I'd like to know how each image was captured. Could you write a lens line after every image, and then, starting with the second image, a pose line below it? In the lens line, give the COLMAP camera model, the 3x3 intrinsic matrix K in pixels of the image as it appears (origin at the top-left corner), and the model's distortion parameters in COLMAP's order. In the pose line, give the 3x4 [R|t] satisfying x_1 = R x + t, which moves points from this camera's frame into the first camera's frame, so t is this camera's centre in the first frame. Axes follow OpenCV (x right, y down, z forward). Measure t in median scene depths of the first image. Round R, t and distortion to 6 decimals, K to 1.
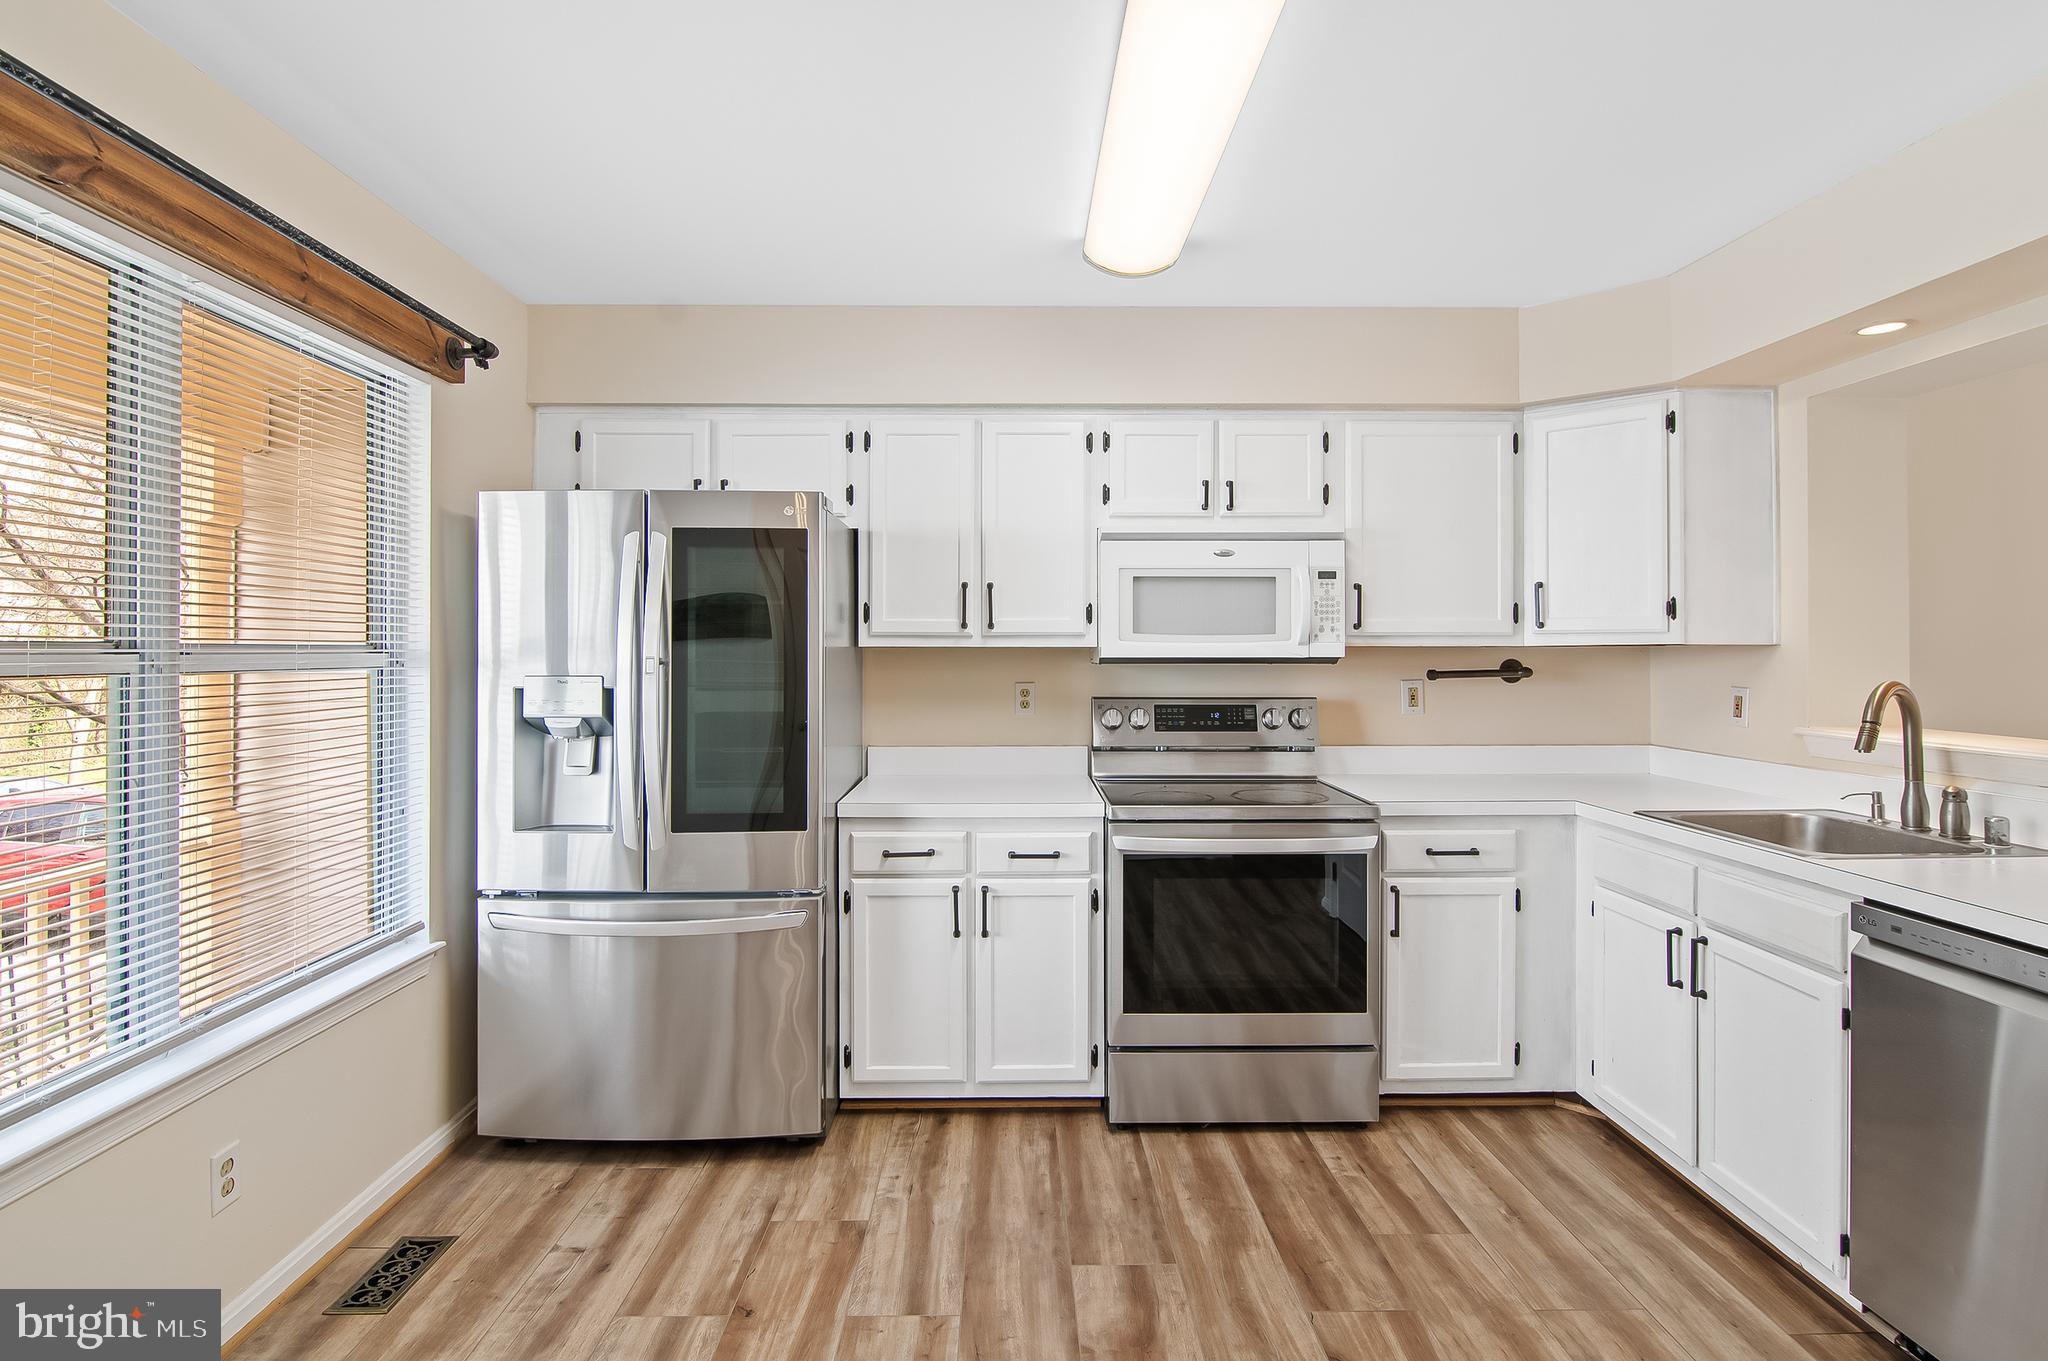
lens RADIAL K [[999.0, 0, 1016.5], [0, 999.0, 650.7], [0, 0, 1]] dist [-0.001606, -0.005737]
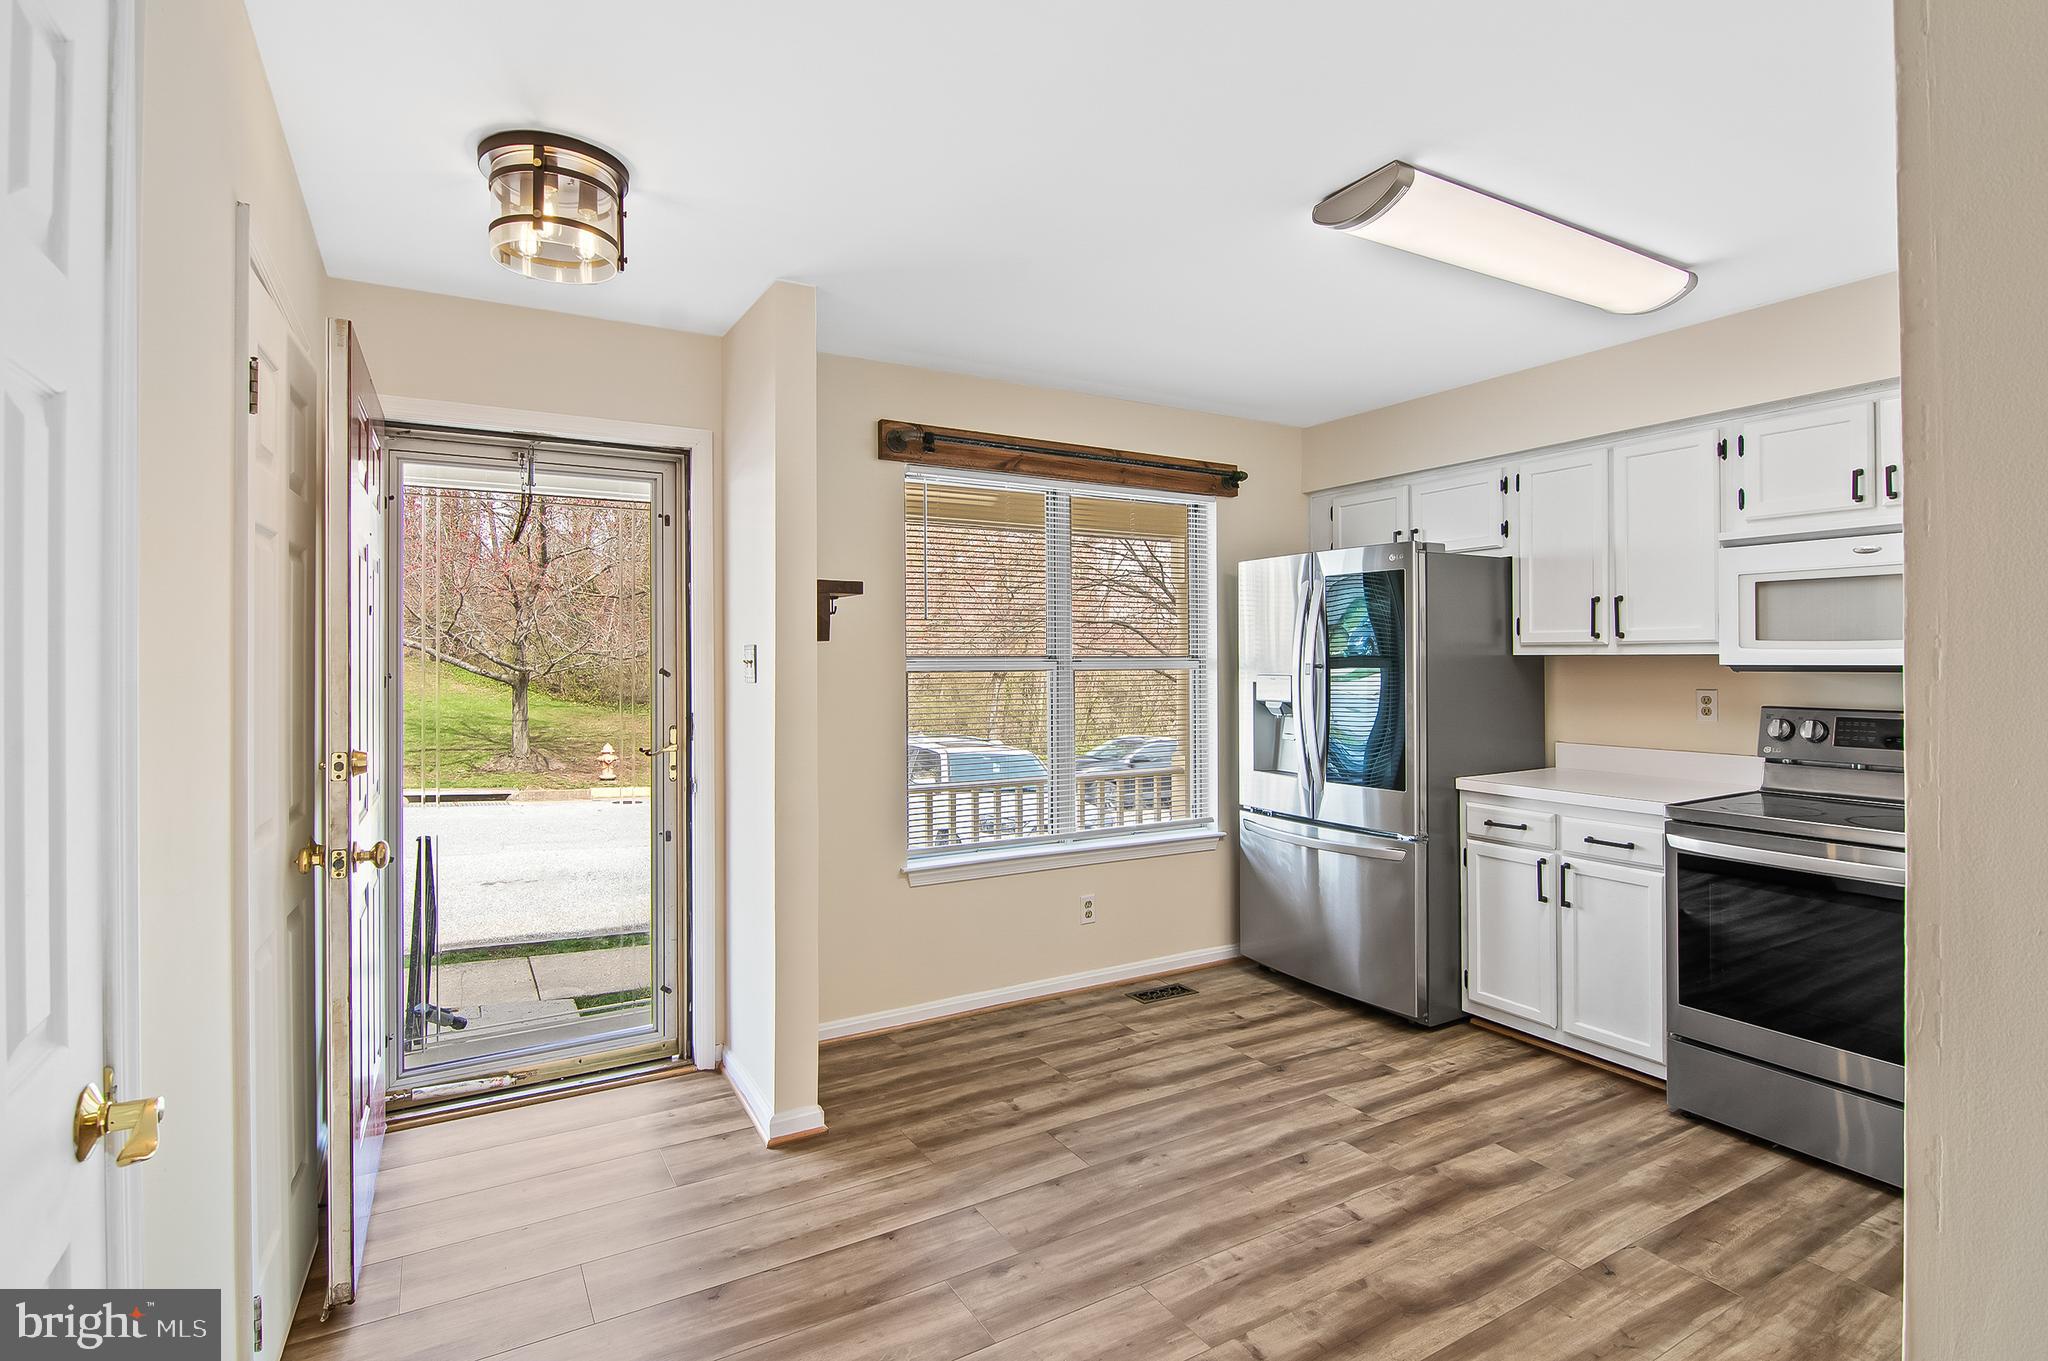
lens RADIAL K [[999.0, 0, 1023.4], [0, 999.0, 651.8], [0, 0, 1]] dist [-0.001606, -0.005737]
pose [[0.494712, -0.006746, -0.869031, 0.669663], [0.003525, 0.999977, -0.005756, -0.003339], [0.869050, -0.000216, 0.494725, -0.115187]]
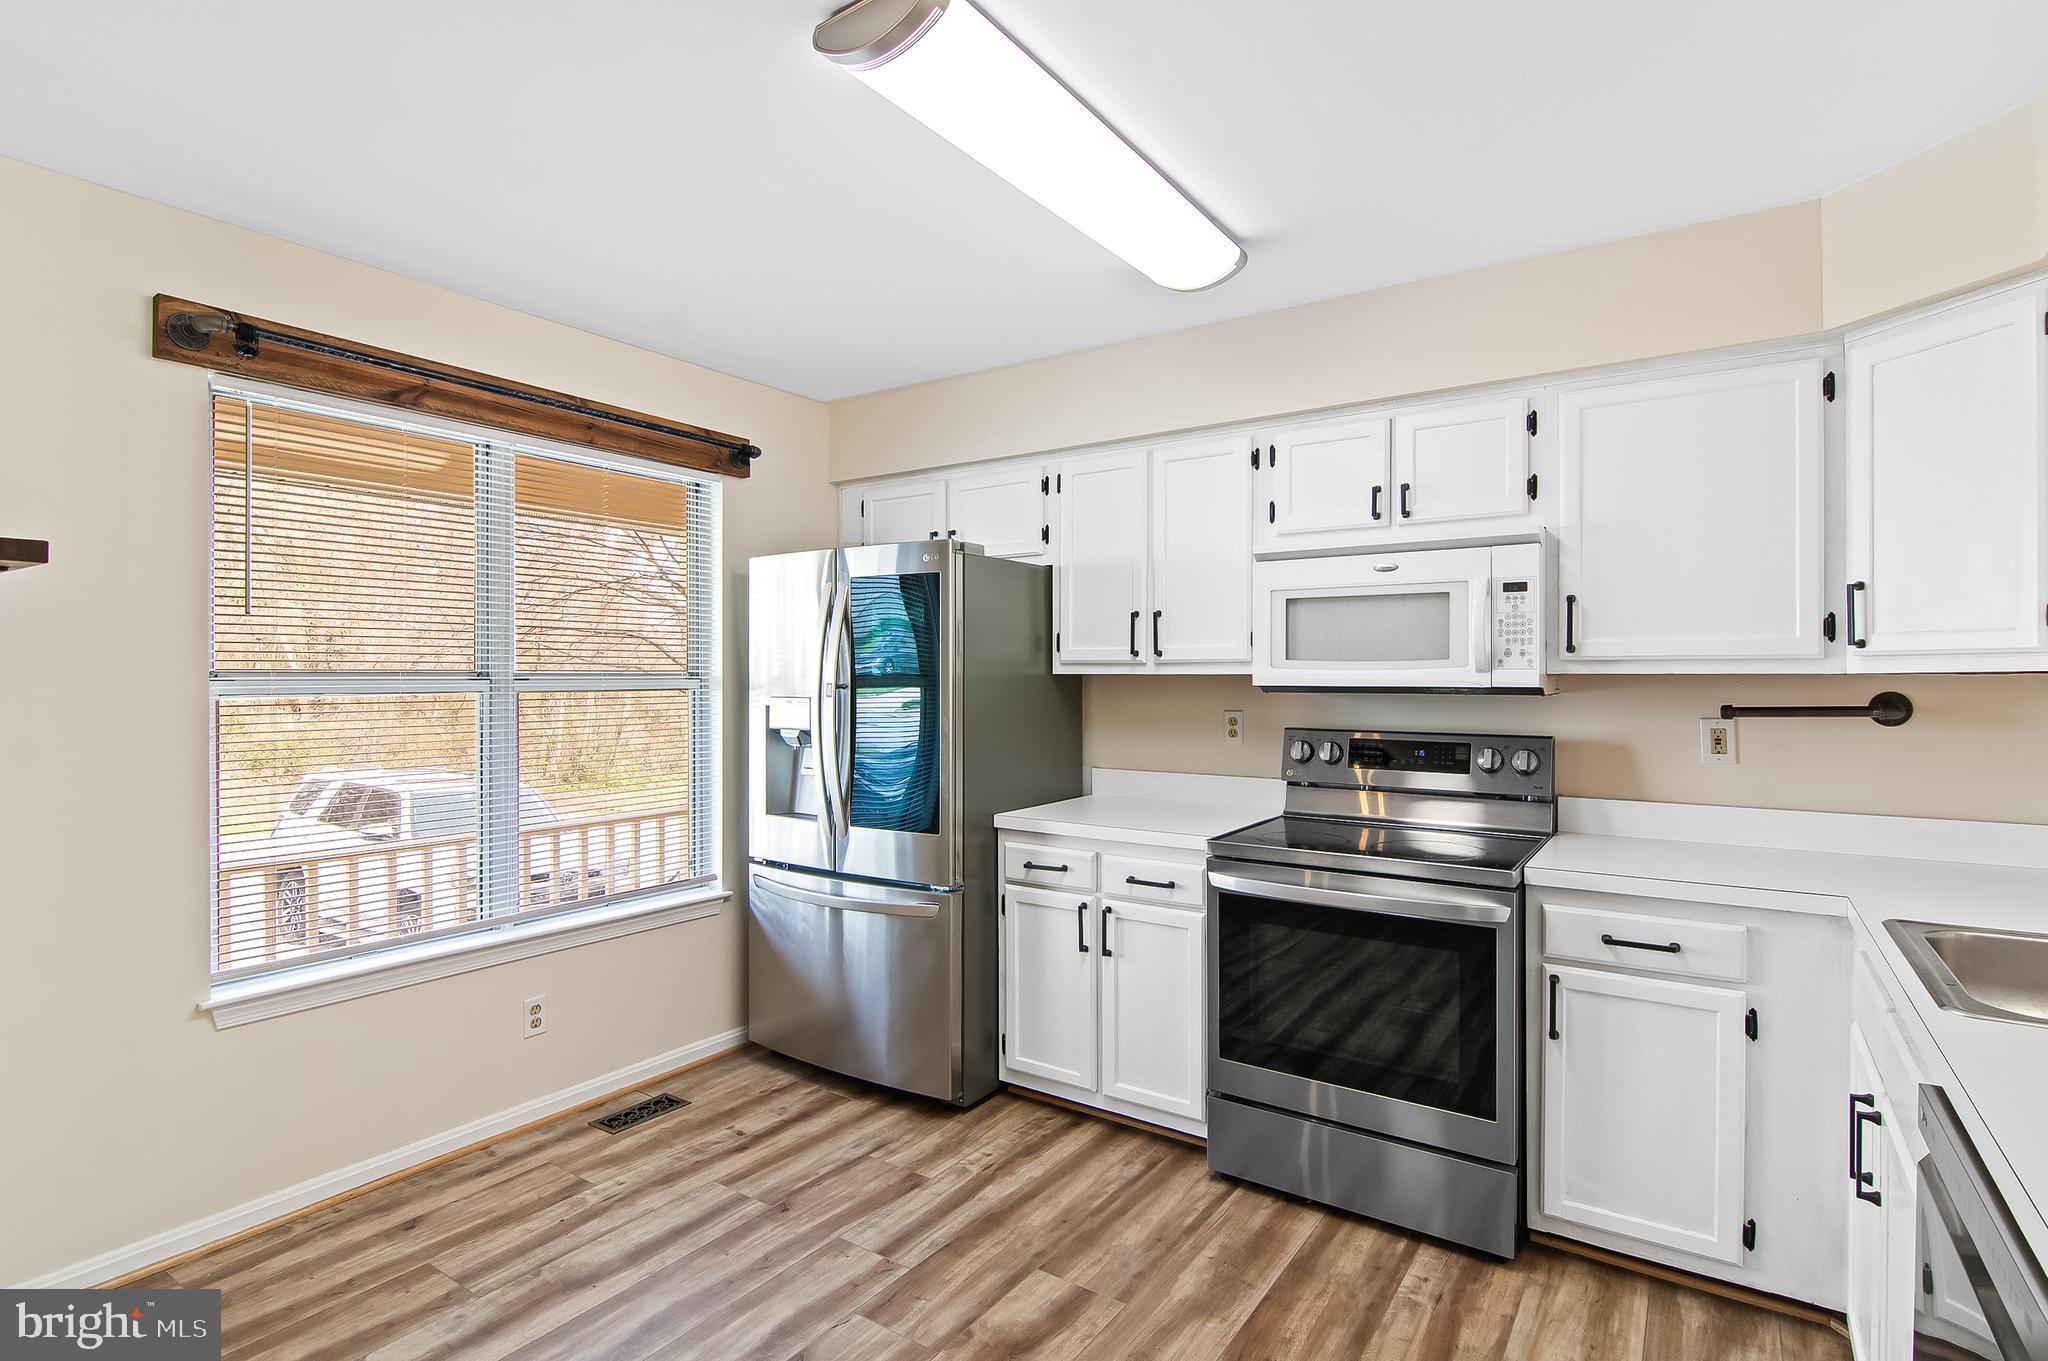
lens RADIAL K [[999.0, 0, 1025.3], [0, 999.0, 679.7], [0, 0, 1]] dist [-0.001606, -0.005737]
pose [[0.819954, 0.003398, -0.572420, 0.494612], [-0.000794, 0.999988, 0.004799, -0.003435], [0.572429, -0.003480, 0.819947, 0.108579]]
